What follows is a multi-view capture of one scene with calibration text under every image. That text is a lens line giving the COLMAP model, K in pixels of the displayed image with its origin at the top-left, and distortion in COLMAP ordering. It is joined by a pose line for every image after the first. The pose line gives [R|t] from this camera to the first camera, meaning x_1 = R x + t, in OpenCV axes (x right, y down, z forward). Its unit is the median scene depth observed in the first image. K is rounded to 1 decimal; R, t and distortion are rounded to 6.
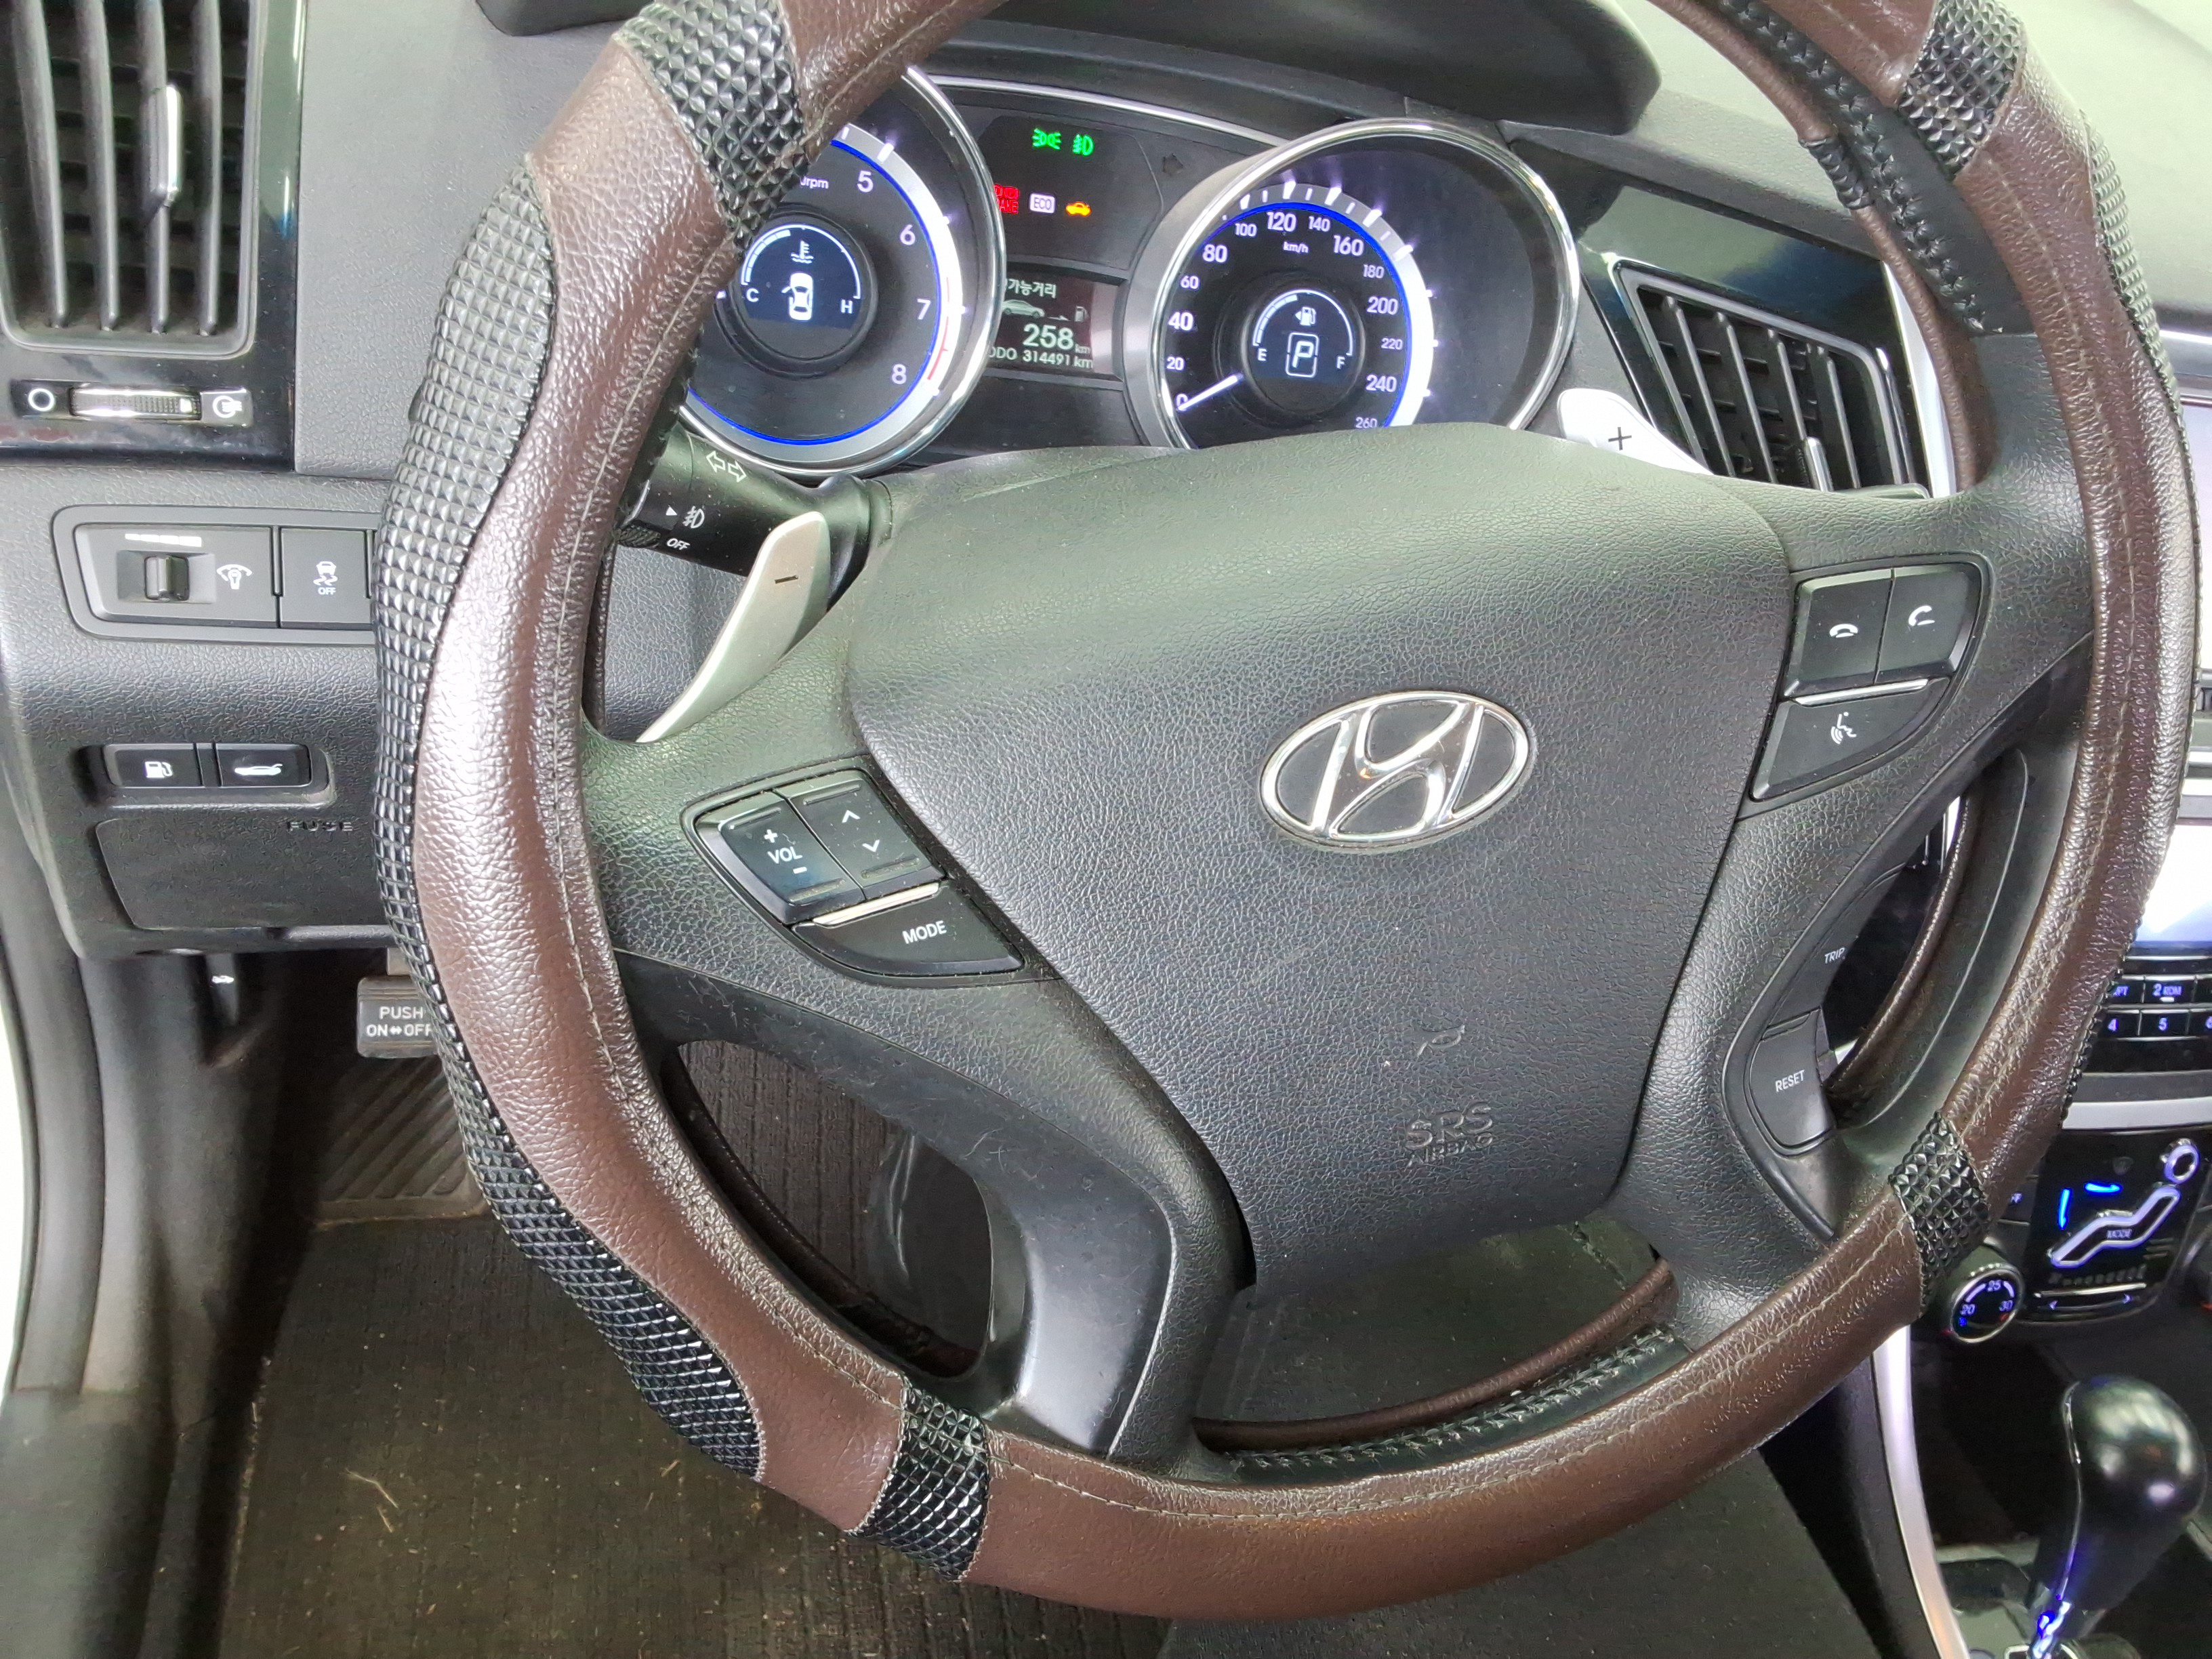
lens RADIAL K [[1775.9, 0, 1098.5], [0, 1775.9, 872.2], [0, 0, 1]] dist [0.139571, -0.226183]
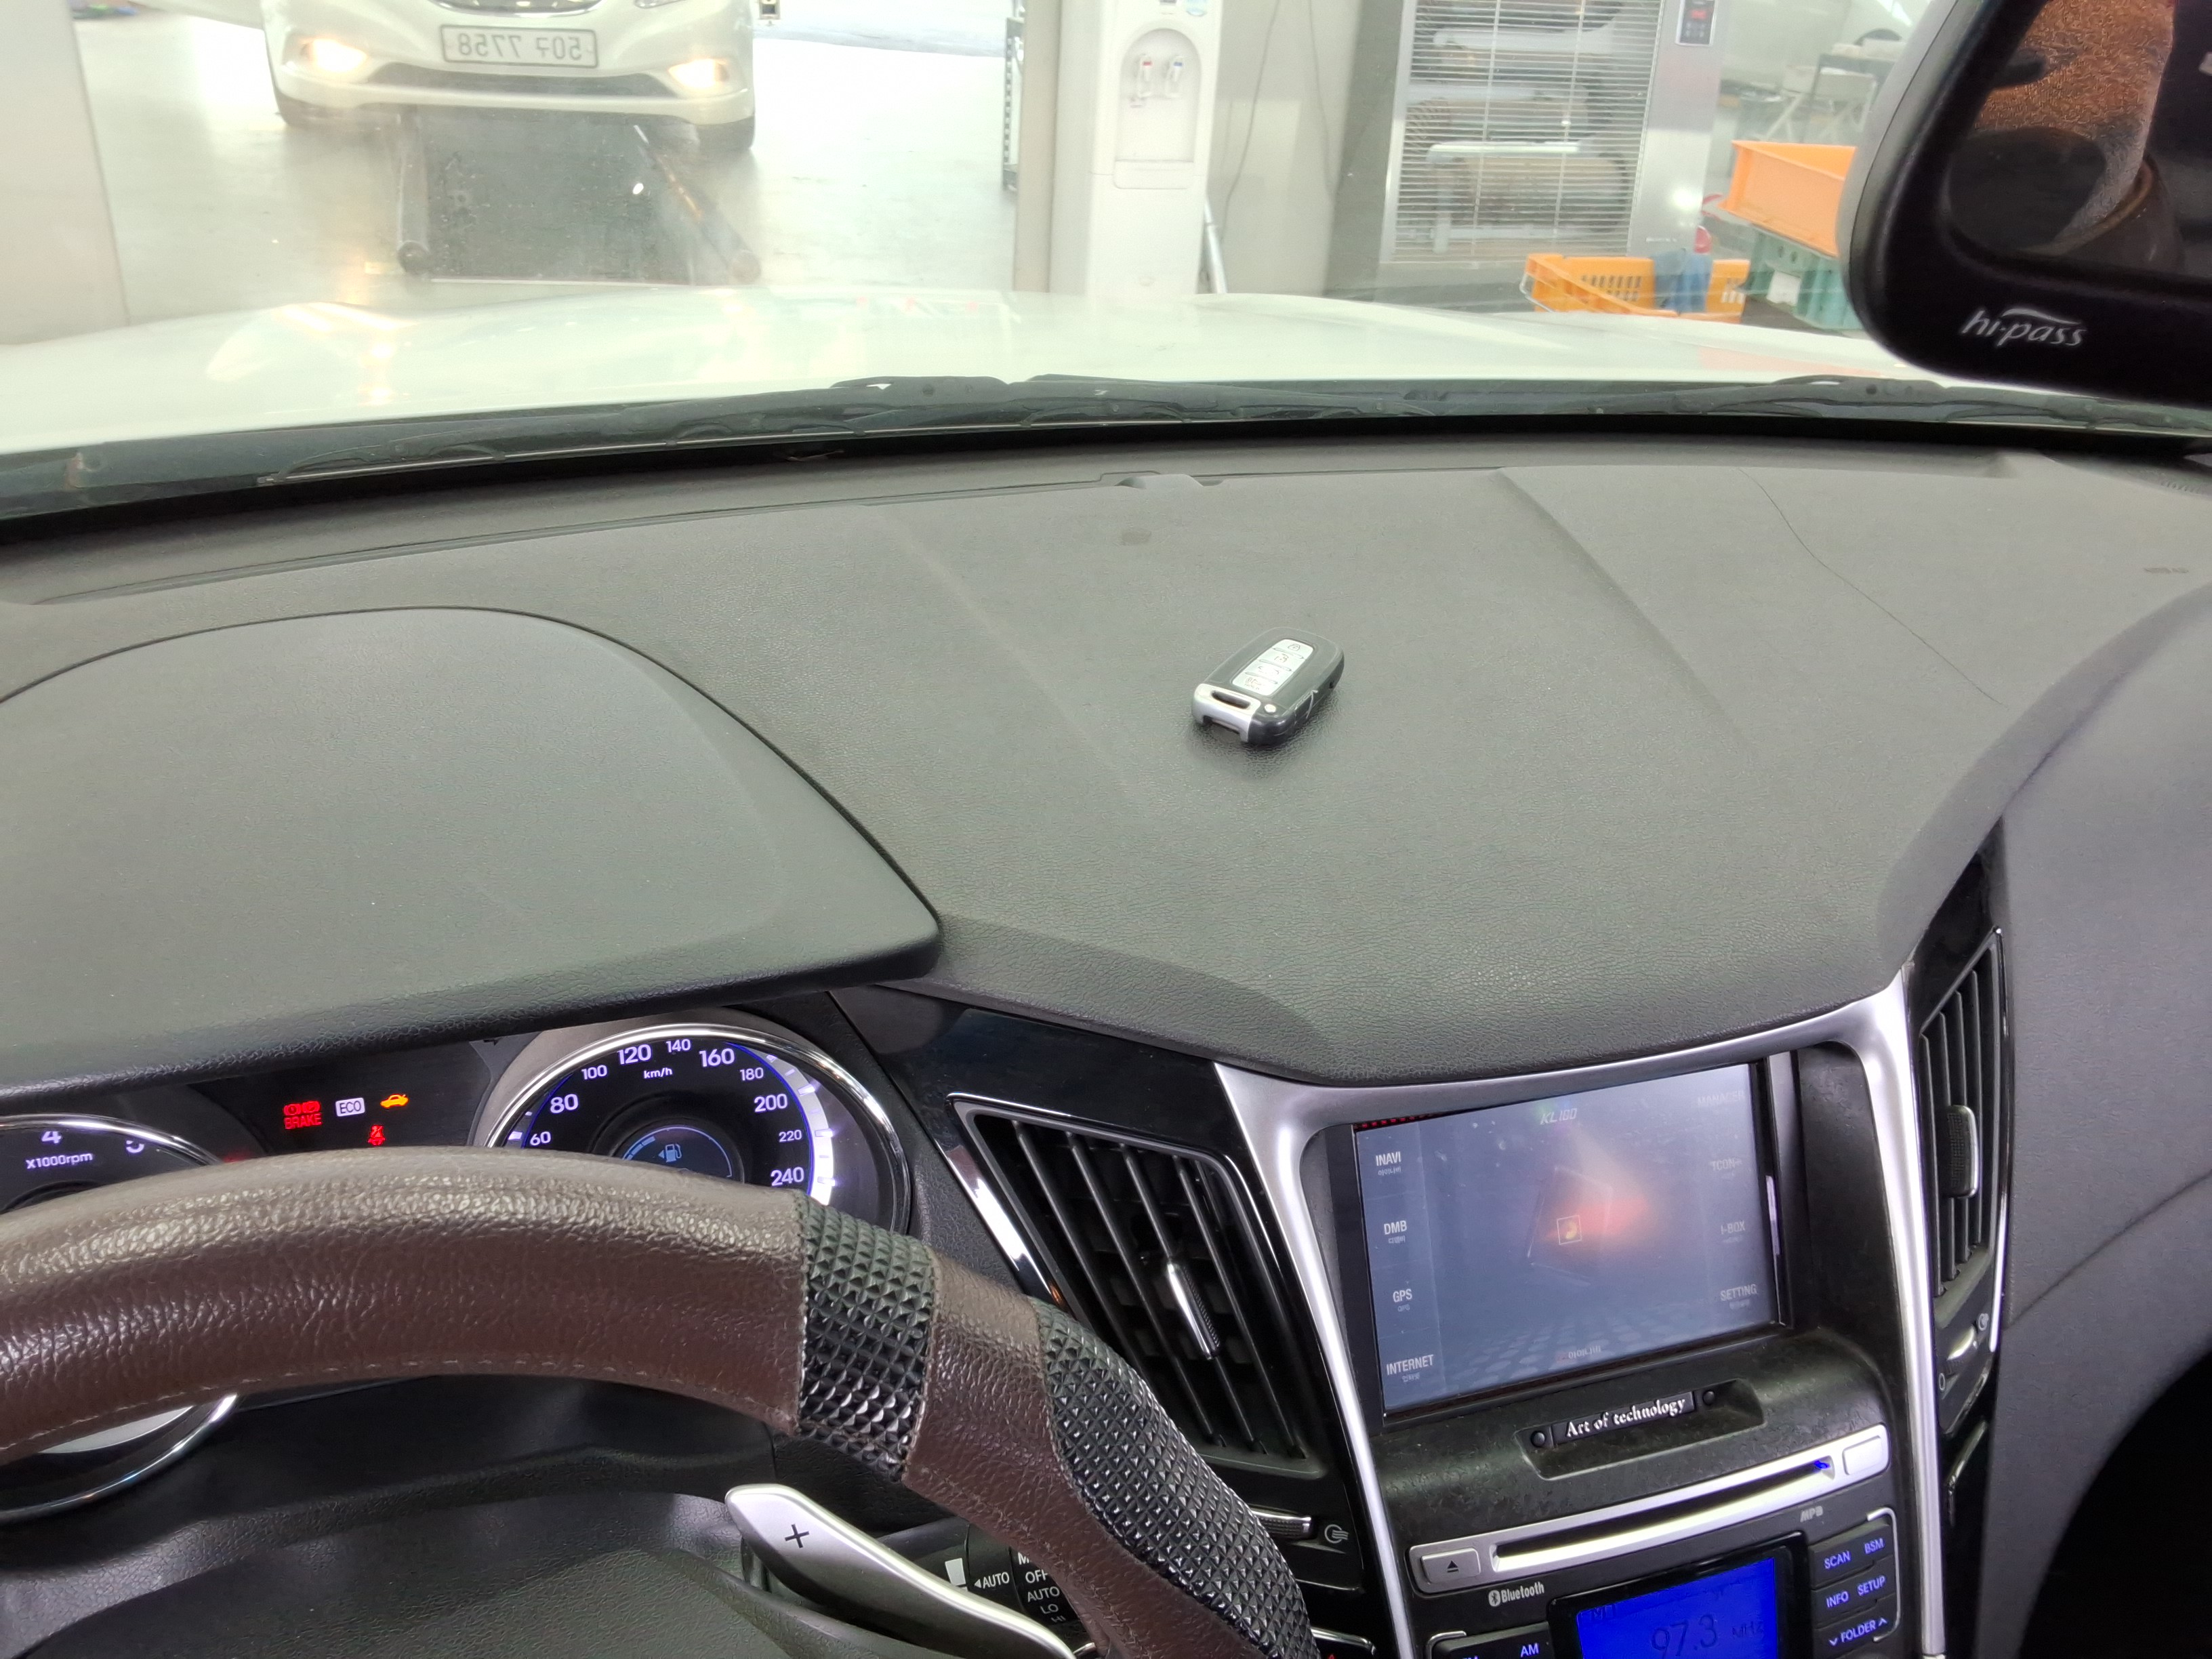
lens RADIAL K [[1771.0, 0, 1101.2], [0, 1771.0, 864.5], [0, 0, 1]] dist [0.139370, -0.239812]
pose [[0.986519, -0.162441, 0.019813, 0.354977], [0.163604, 0.981707, -0.097395, -0.341153], [-0.003629, 0.099324, 0.995049, 0.059274]]
